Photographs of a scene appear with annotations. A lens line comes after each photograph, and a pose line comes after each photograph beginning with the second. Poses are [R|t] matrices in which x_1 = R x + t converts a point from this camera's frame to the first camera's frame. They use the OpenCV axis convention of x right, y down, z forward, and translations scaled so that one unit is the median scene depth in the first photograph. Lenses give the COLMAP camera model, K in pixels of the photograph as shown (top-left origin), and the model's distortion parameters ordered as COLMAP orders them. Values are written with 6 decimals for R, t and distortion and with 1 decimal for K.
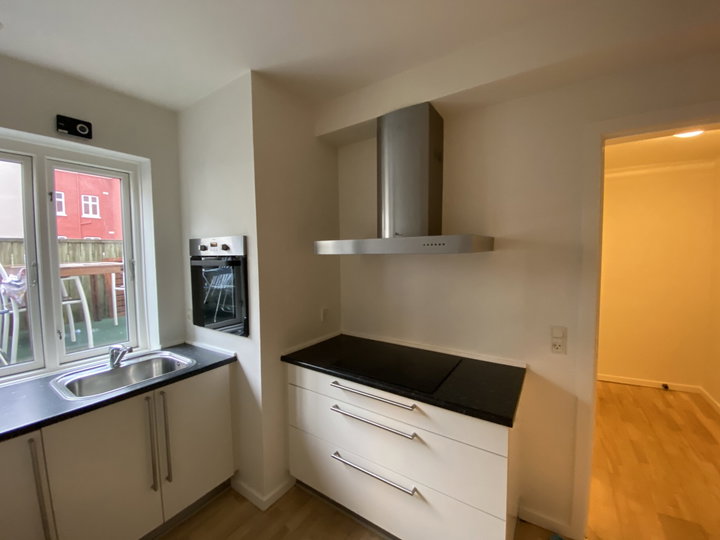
lens RADIAL K [[291.1, 0, 360.9], [0, 291.1, 265.9], [0, 0, 1]] dist [-0.000977, -0.011863]
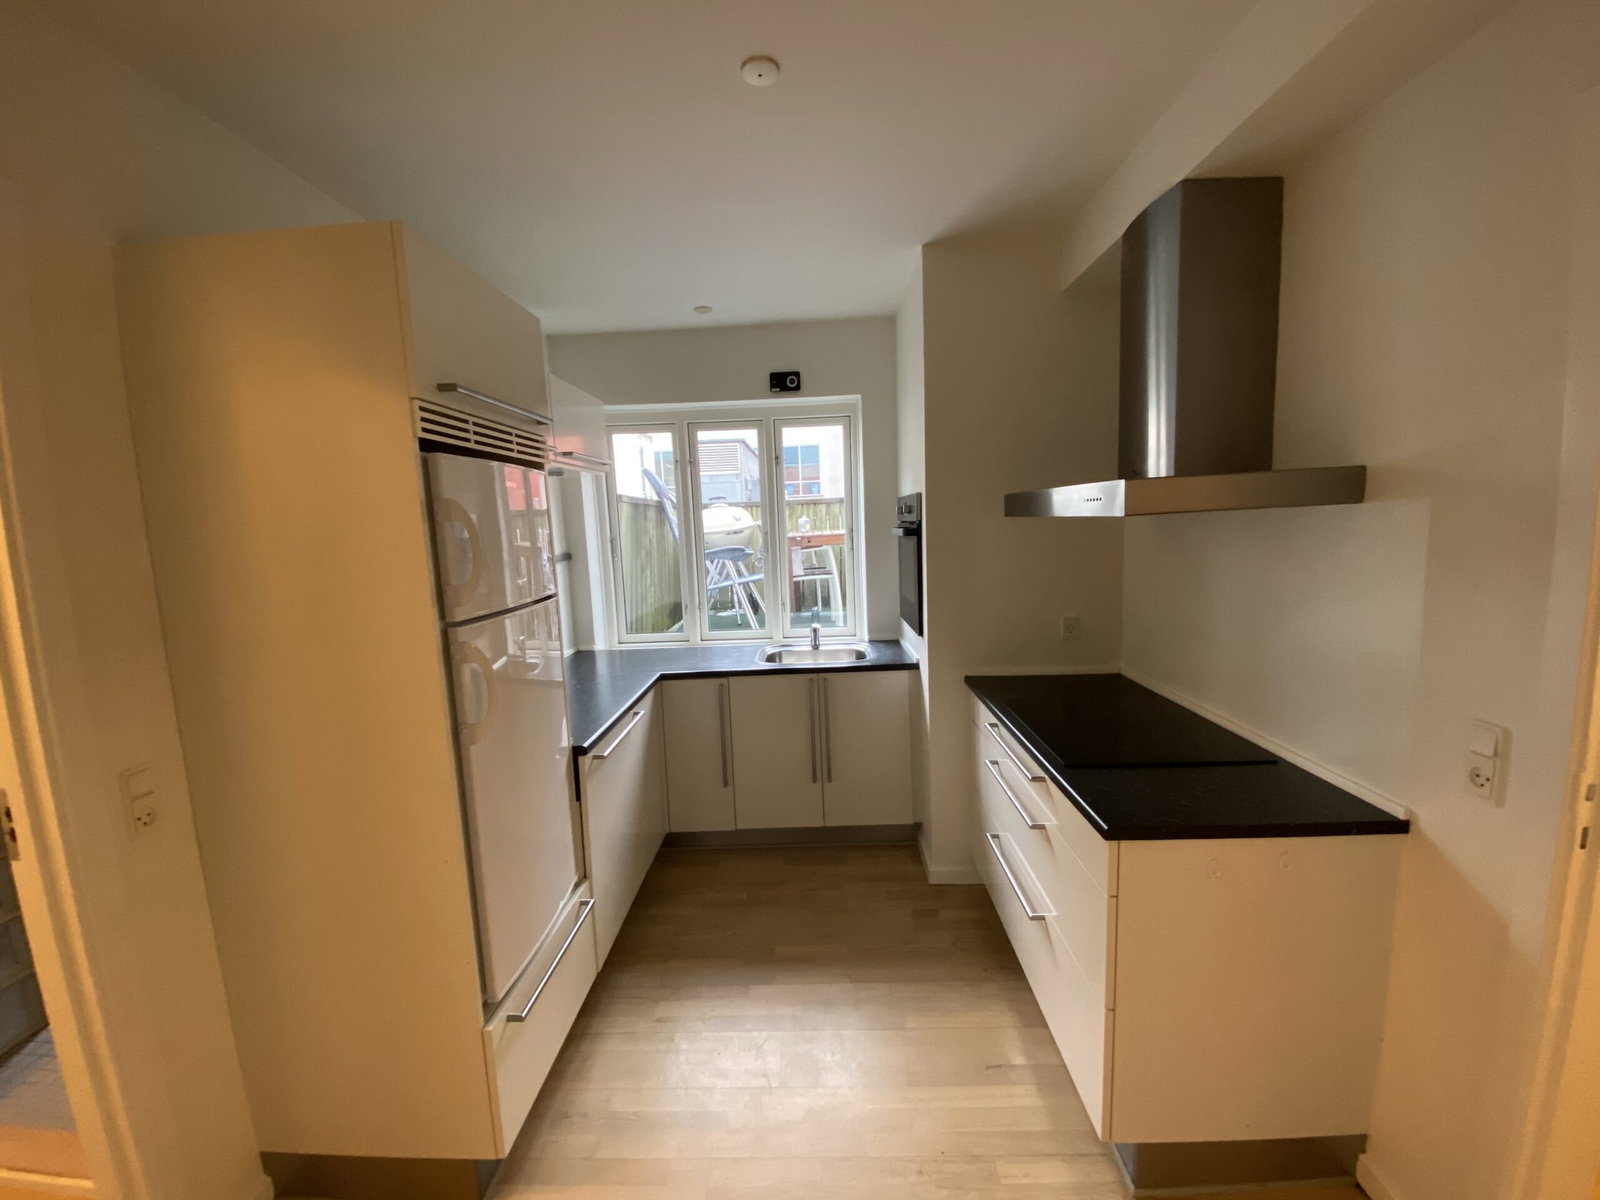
lens RADIAL K [[646.8, 0, 785.3], [0, 646.8, 589.7], [0, 0, 1]] dist [-0.000977, -0.011863]
pose [[0.508141, 0.081700, -0.857390, 0.792198], [-0.006107, 0.995807, 0.091270, -0.010063], [0.861252, -0.041142, 0.506510, -0.075639]]
